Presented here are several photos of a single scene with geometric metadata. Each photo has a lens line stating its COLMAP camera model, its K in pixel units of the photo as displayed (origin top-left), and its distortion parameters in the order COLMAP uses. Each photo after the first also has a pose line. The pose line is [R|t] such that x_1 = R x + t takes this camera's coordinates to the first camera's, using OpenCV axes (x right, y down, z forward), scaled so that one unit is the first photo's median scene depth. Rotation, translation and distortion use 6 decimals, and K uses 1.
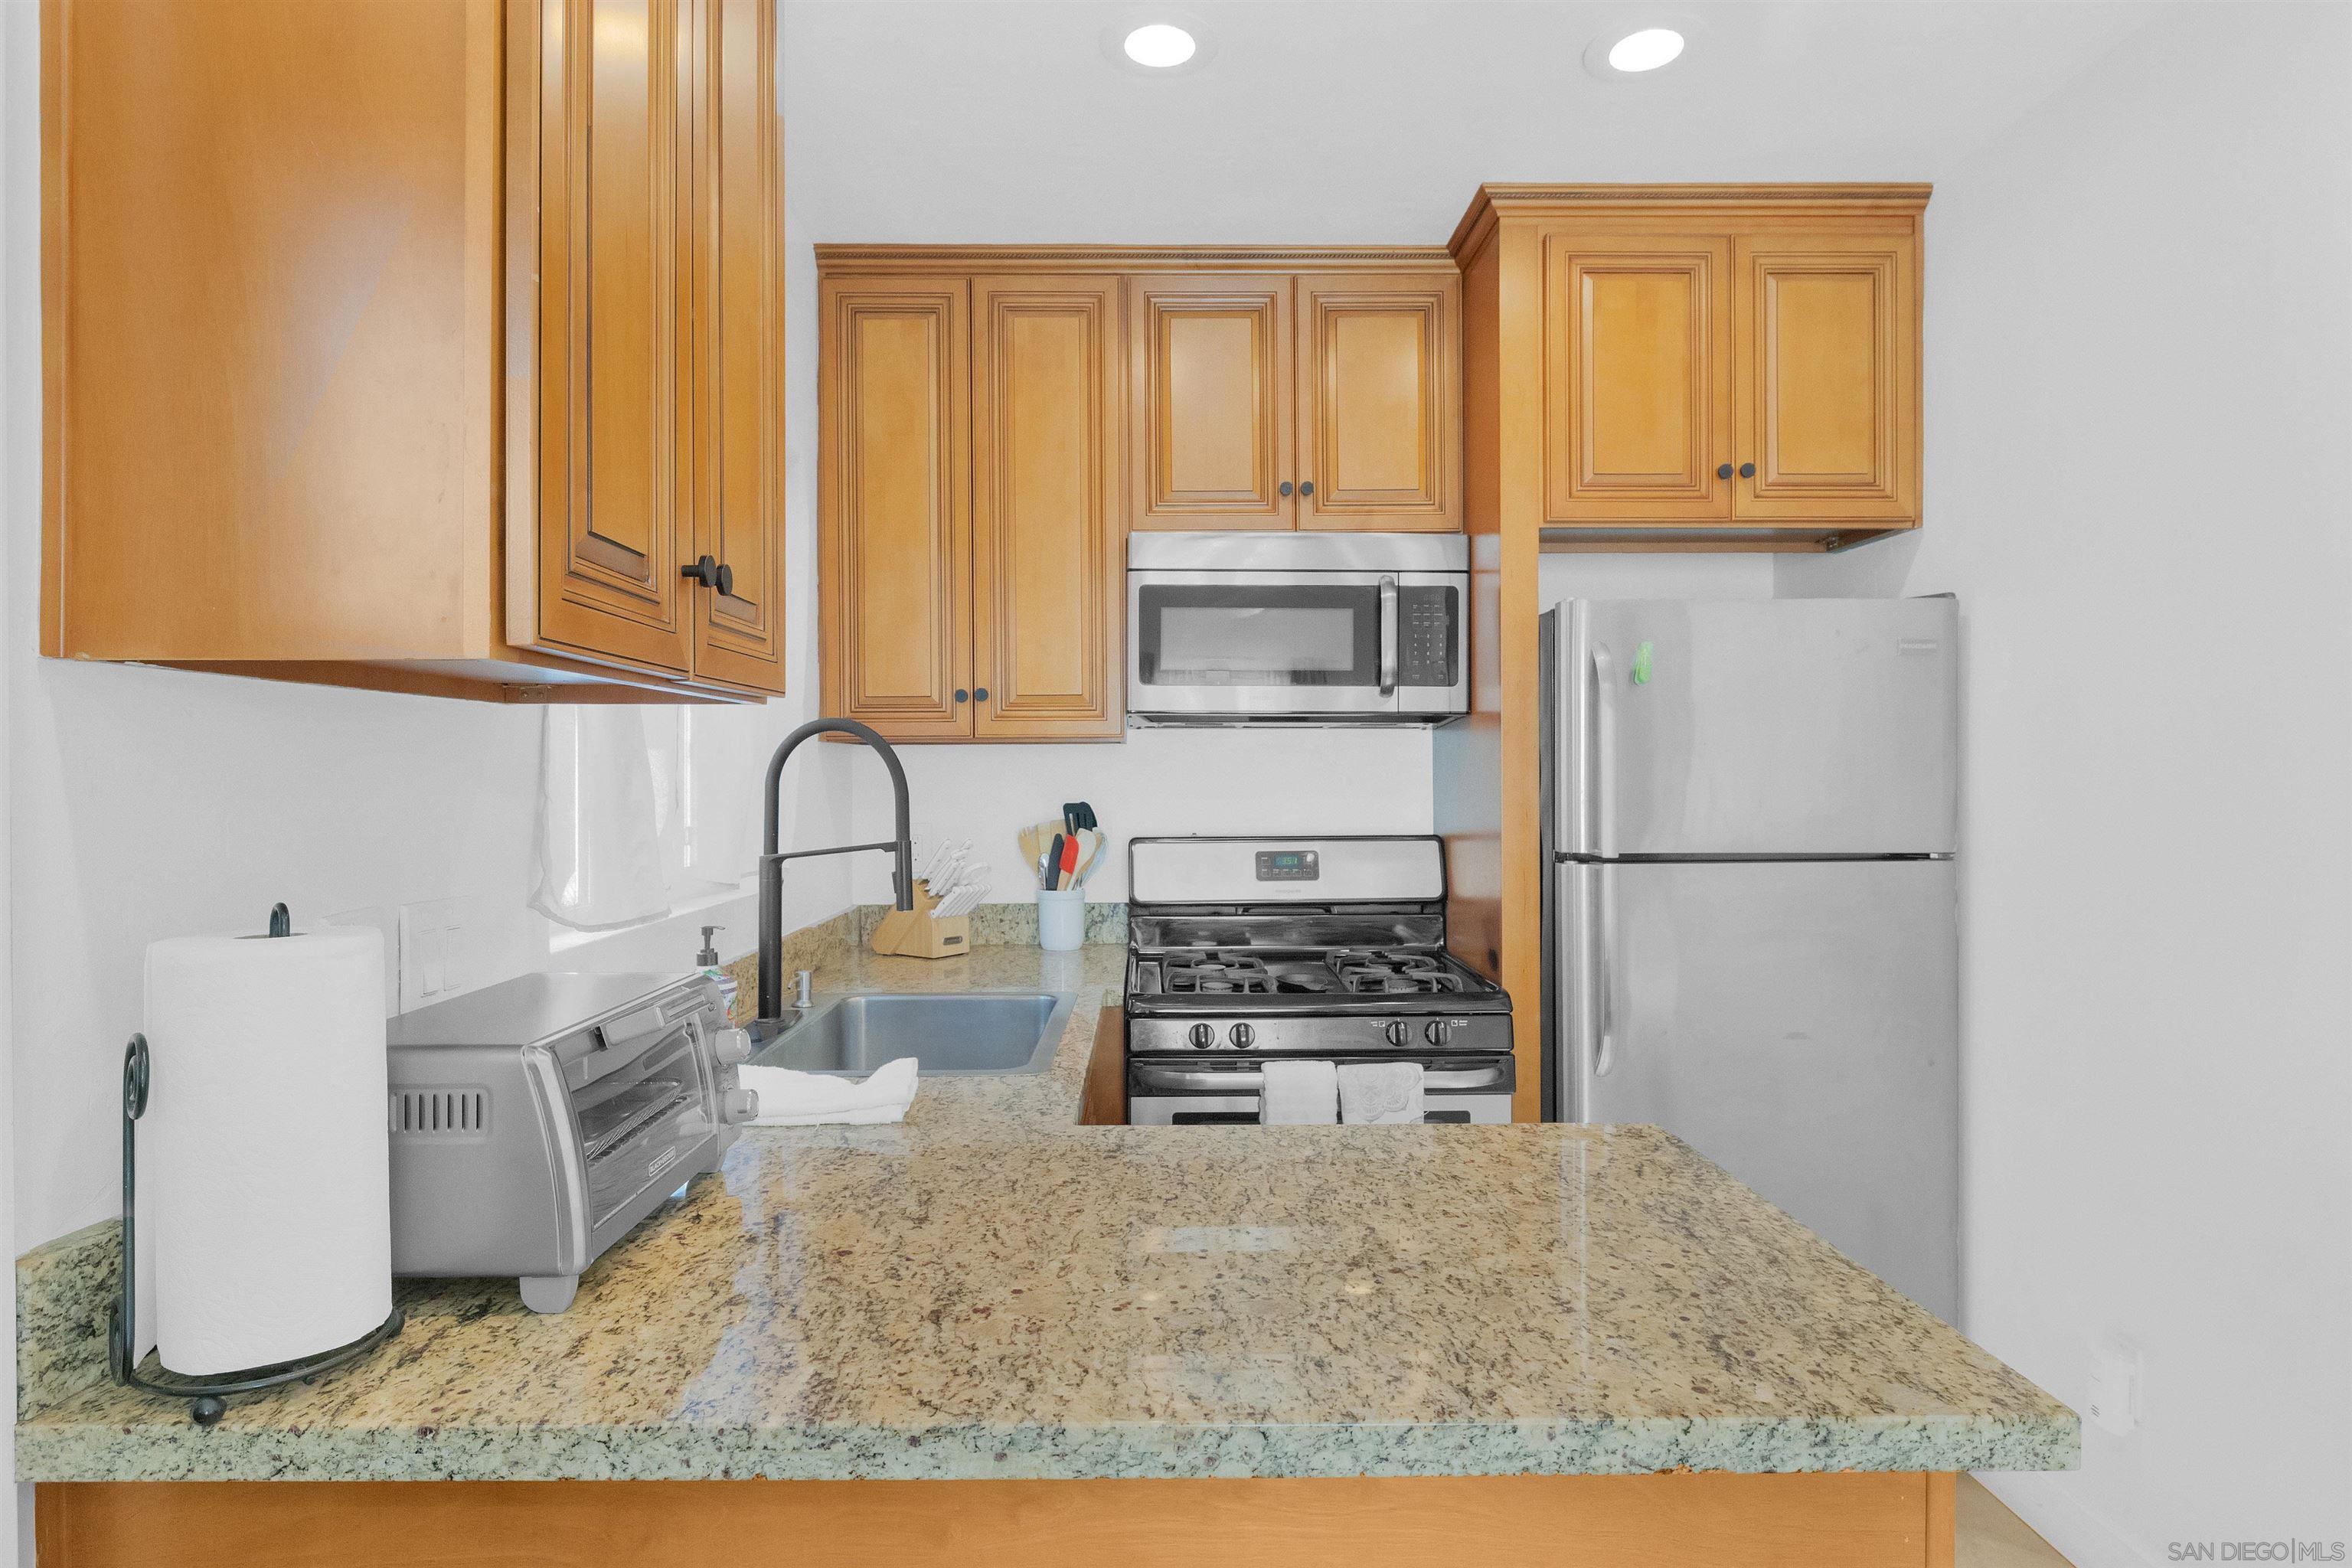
lens RADIAL K [[1264.8, 0, 1186.4], [0, 1264.8, 780.8], [0, 0, 1]] dist [-0.007955, 0.000474]
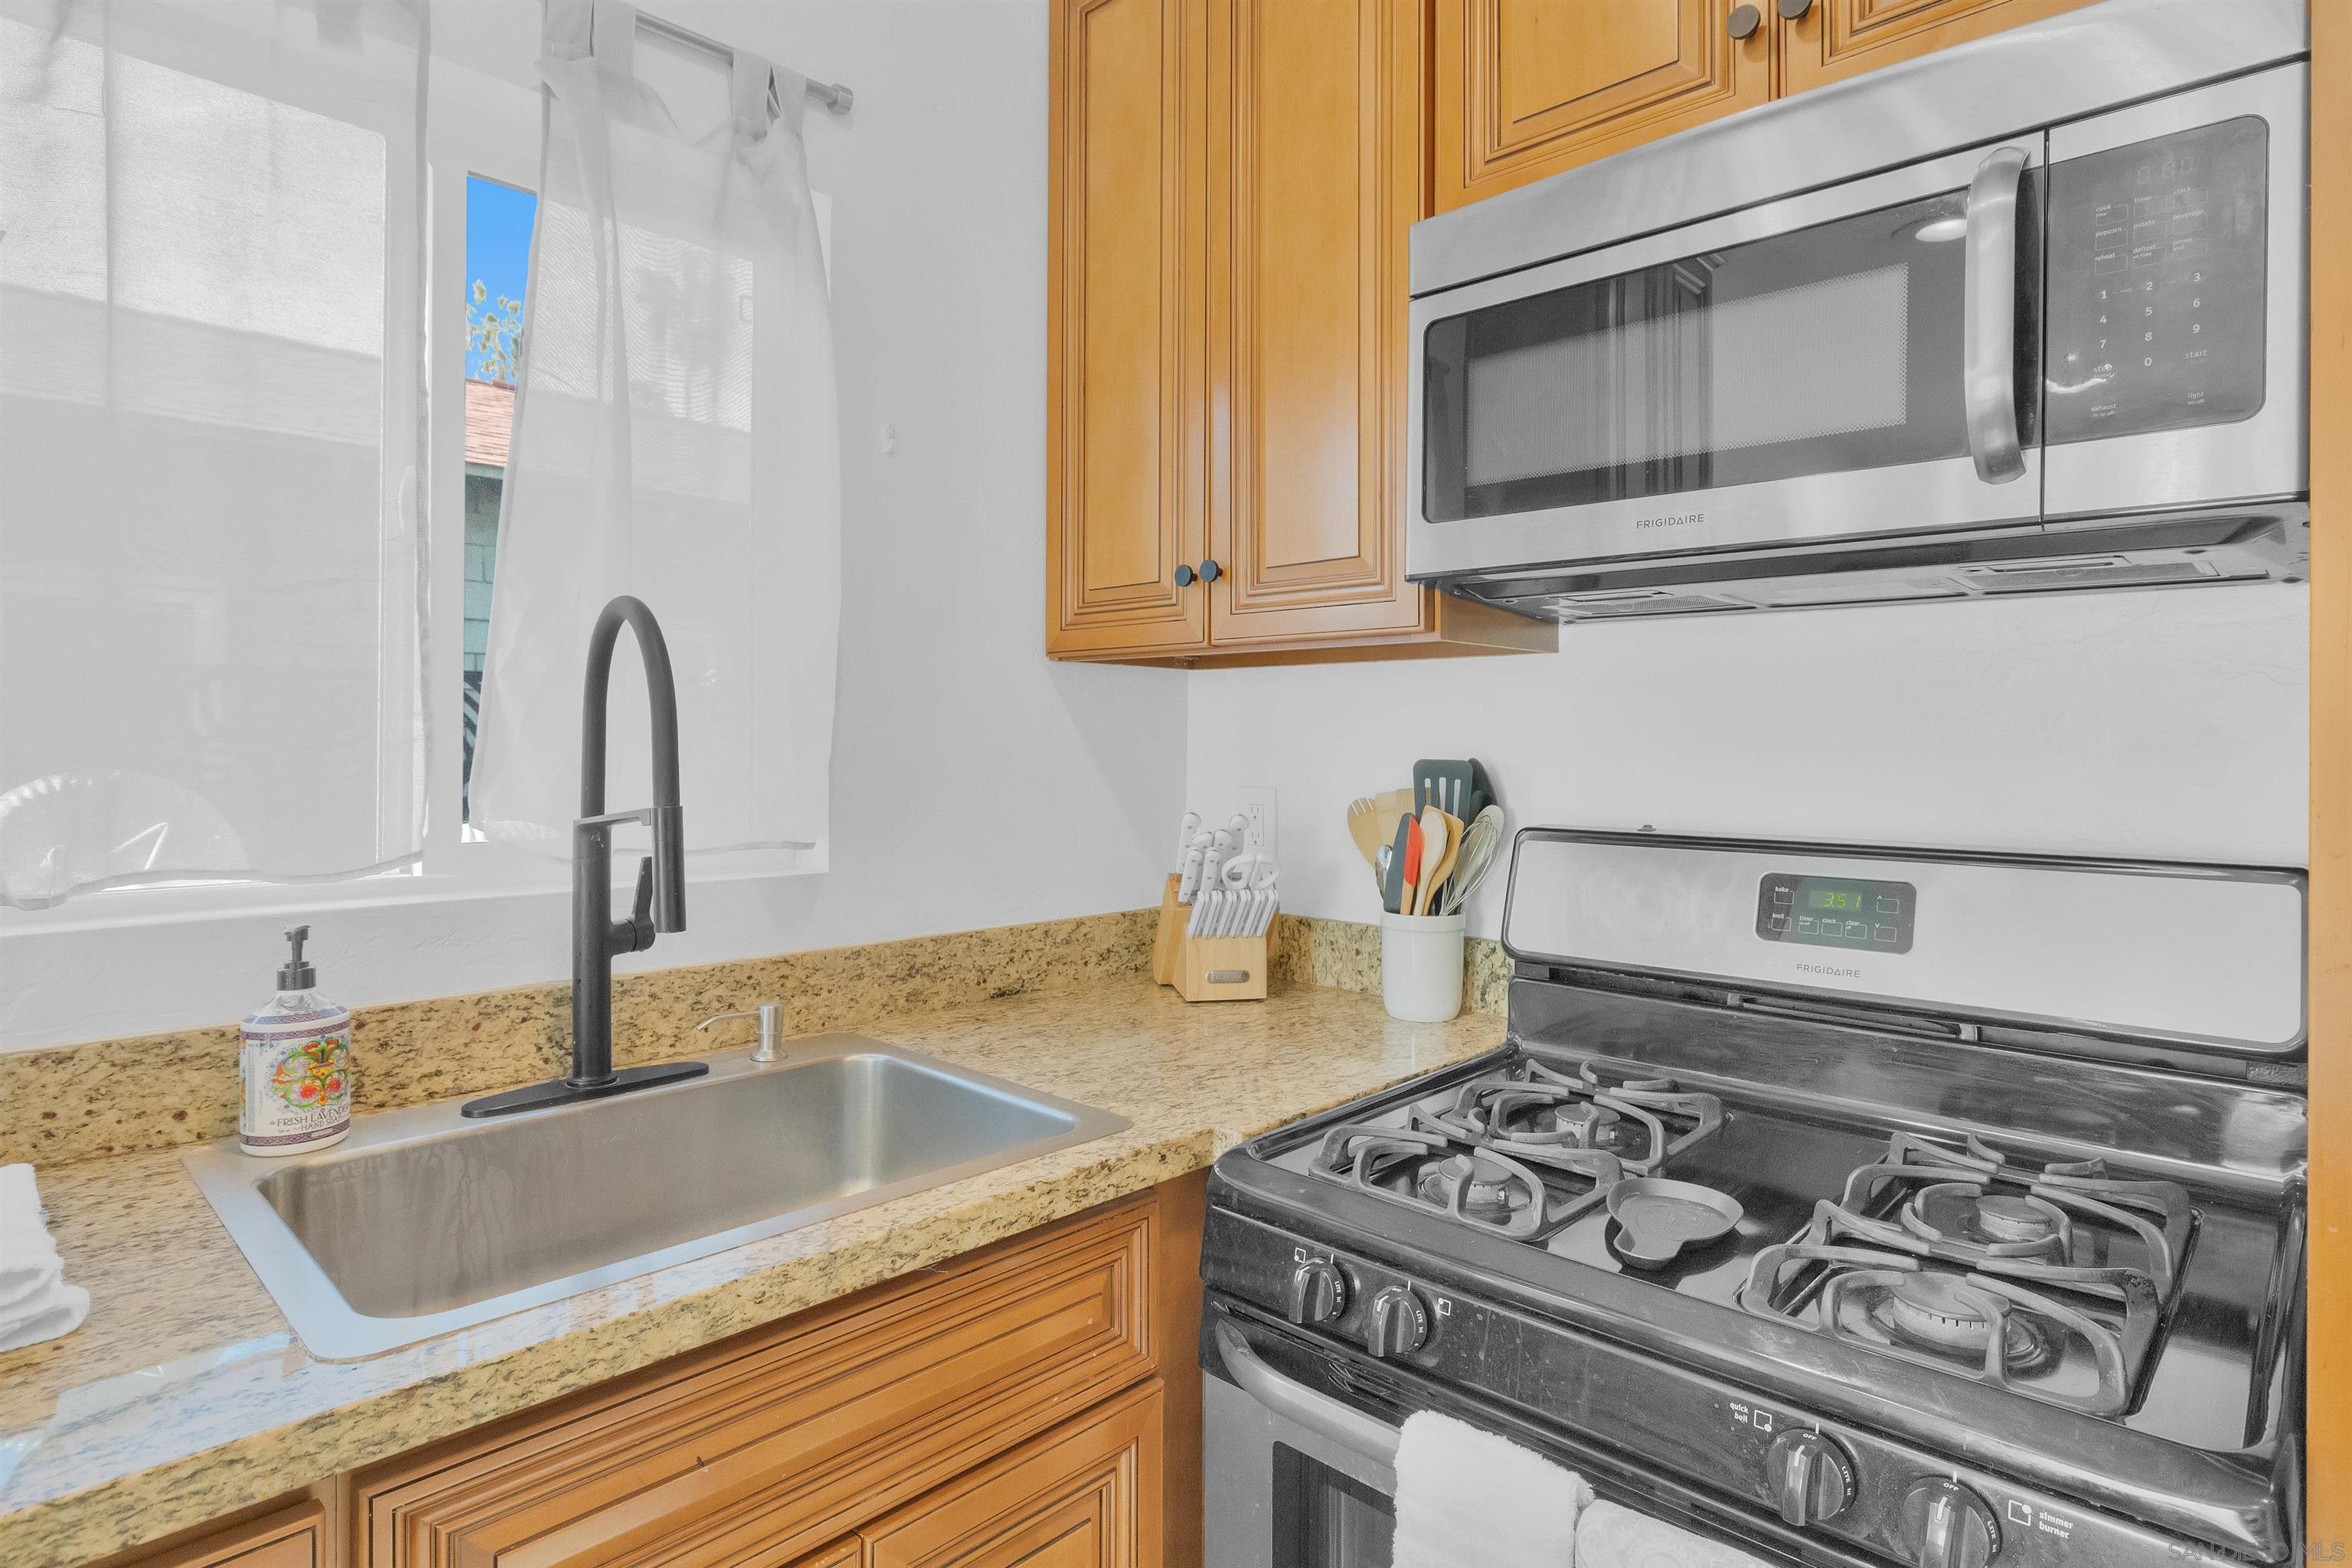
lens RADIAL K [[1264.8, 0, 1158.9], [0, 1264.8, 744.2], [0, 0, 1]] dist [-0.007955, 0.000474]
pose [[0.709549, 0.010716, -0.704574, 0.241304], [-0.011556, 0.999927, 0.003570, 0.011452], [0.704561, 0.005609, 0.709621, 0.566438]]
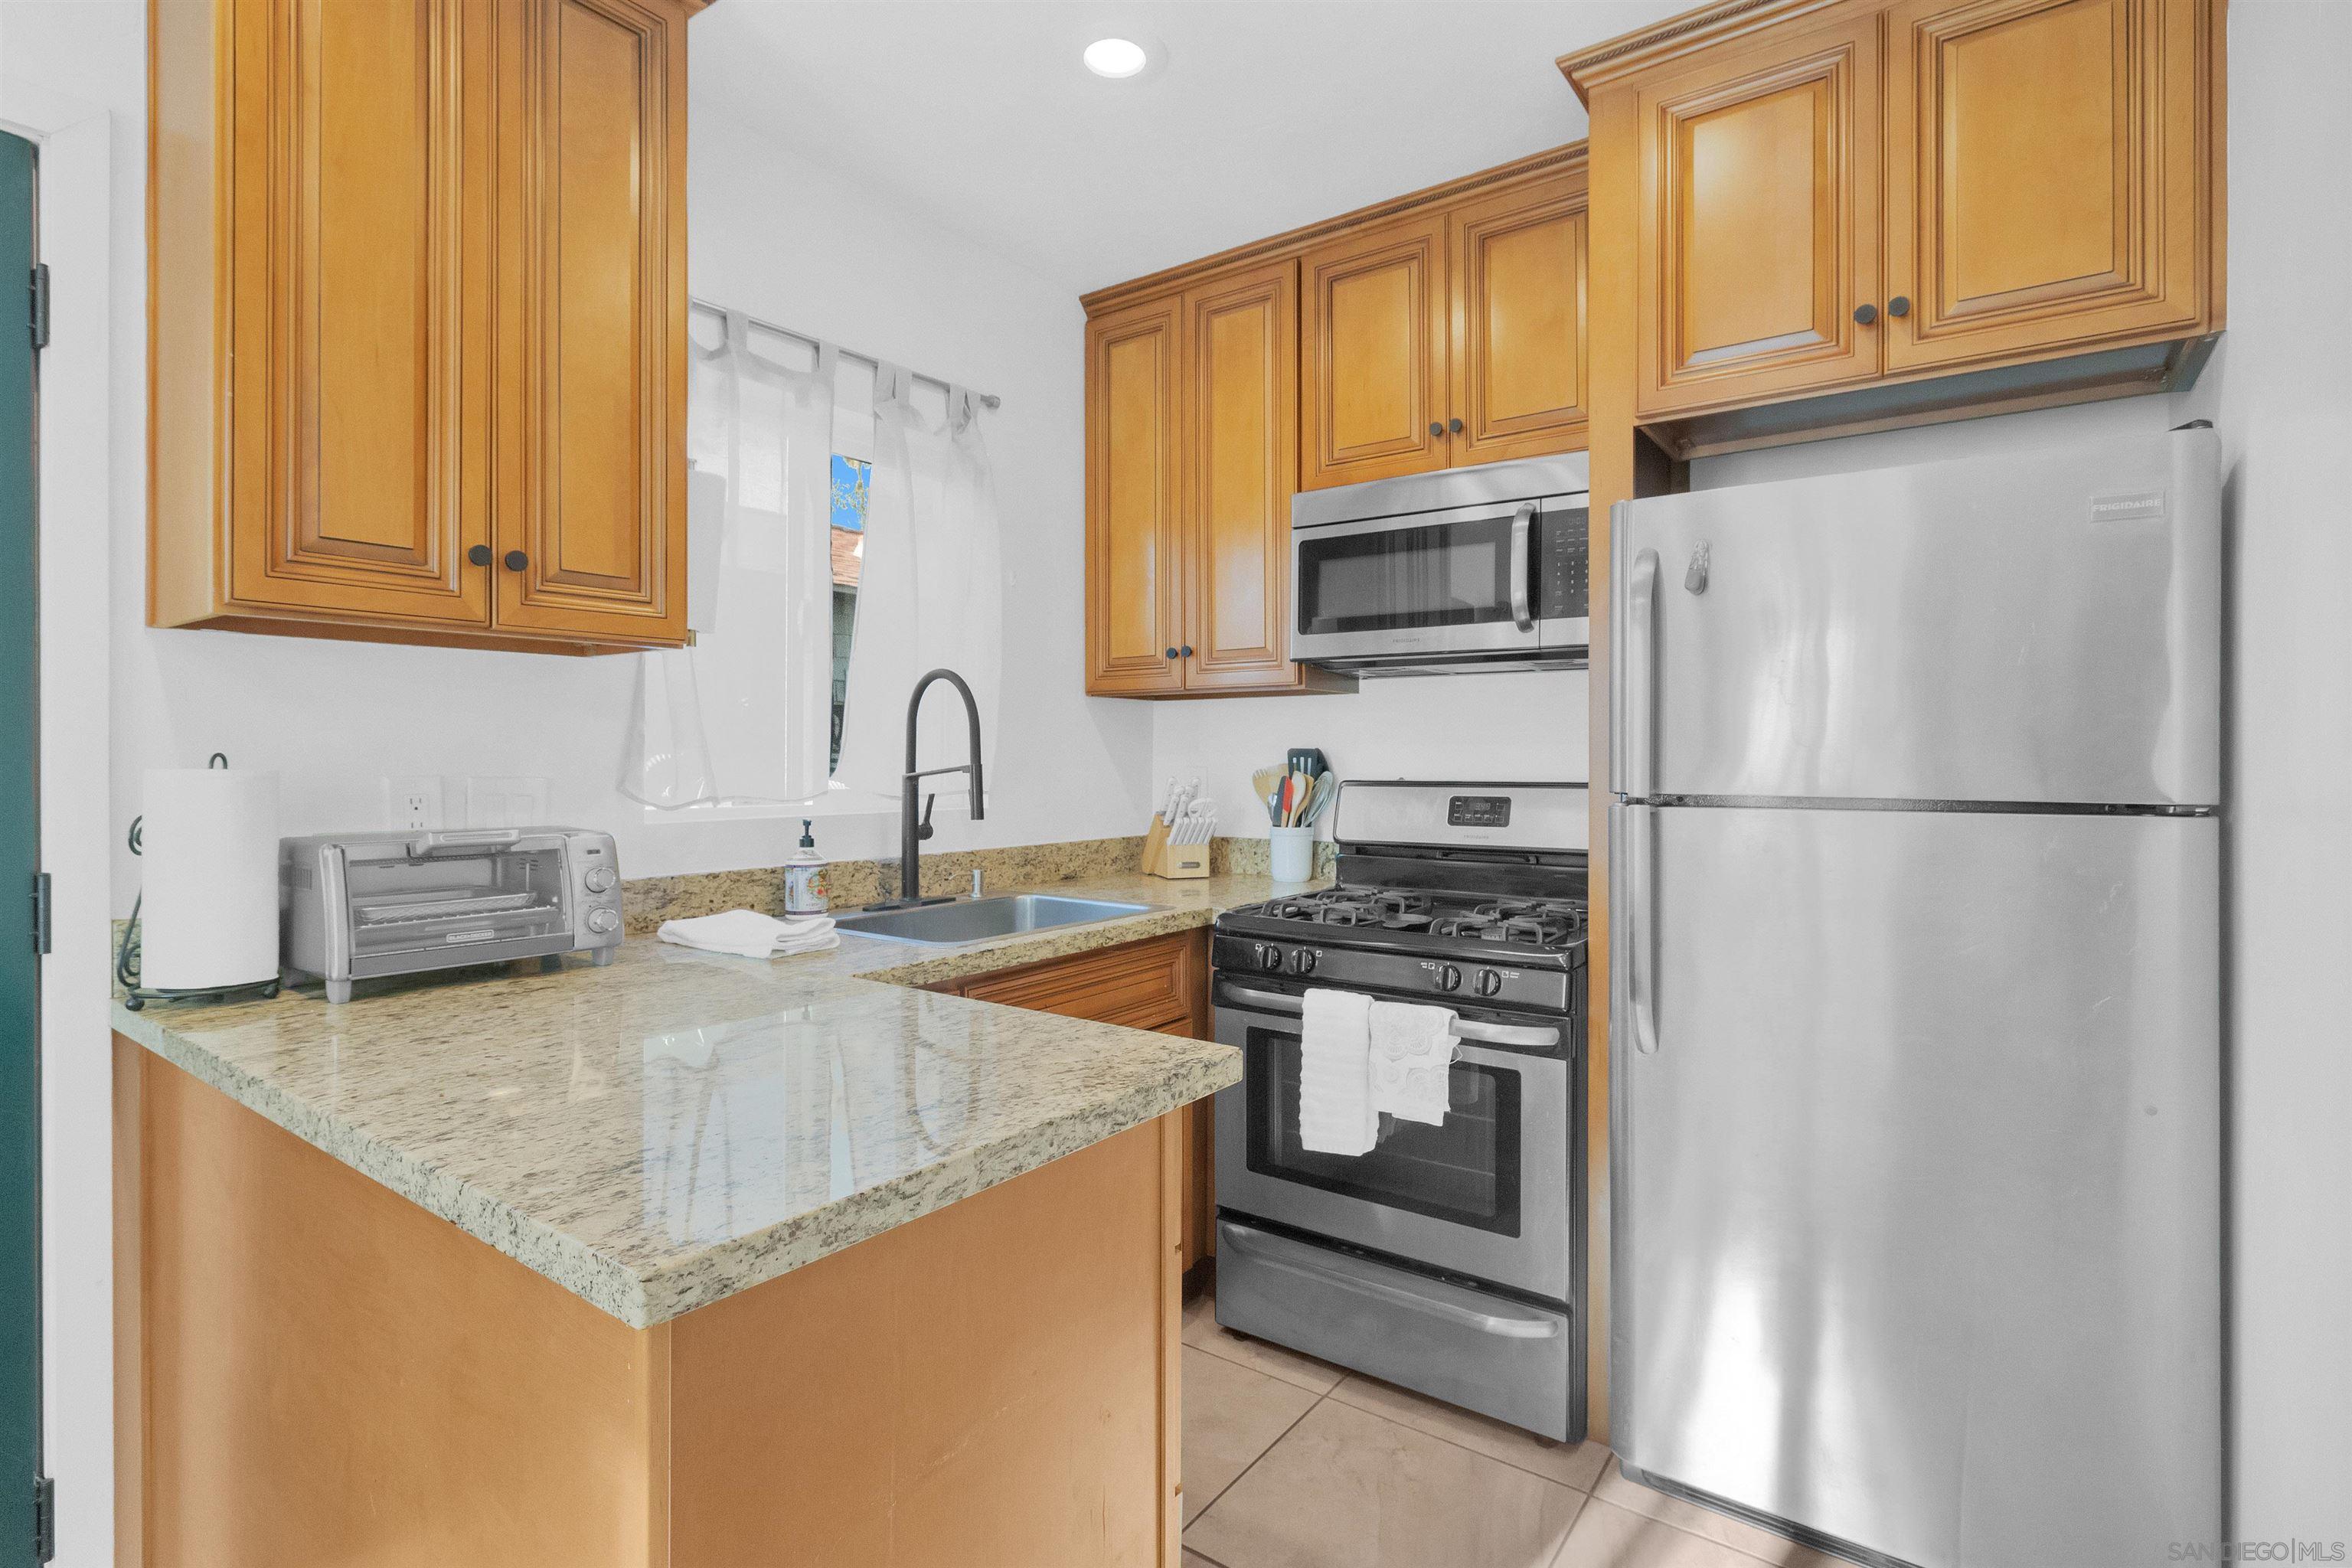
lens RADIAL K [[1135.3, 0, 1168.1], [0, 1135.3, 762.1], [0, 0, 1]] dist [-0.003565, 0.000285]
pose [[0.803292, 0.007444, -0.595539, 0.446929], [-0.007519, 0.999969, 0.002356, 0.031002], [0.595538, 0.002586, 0.803323, 0.156860]]
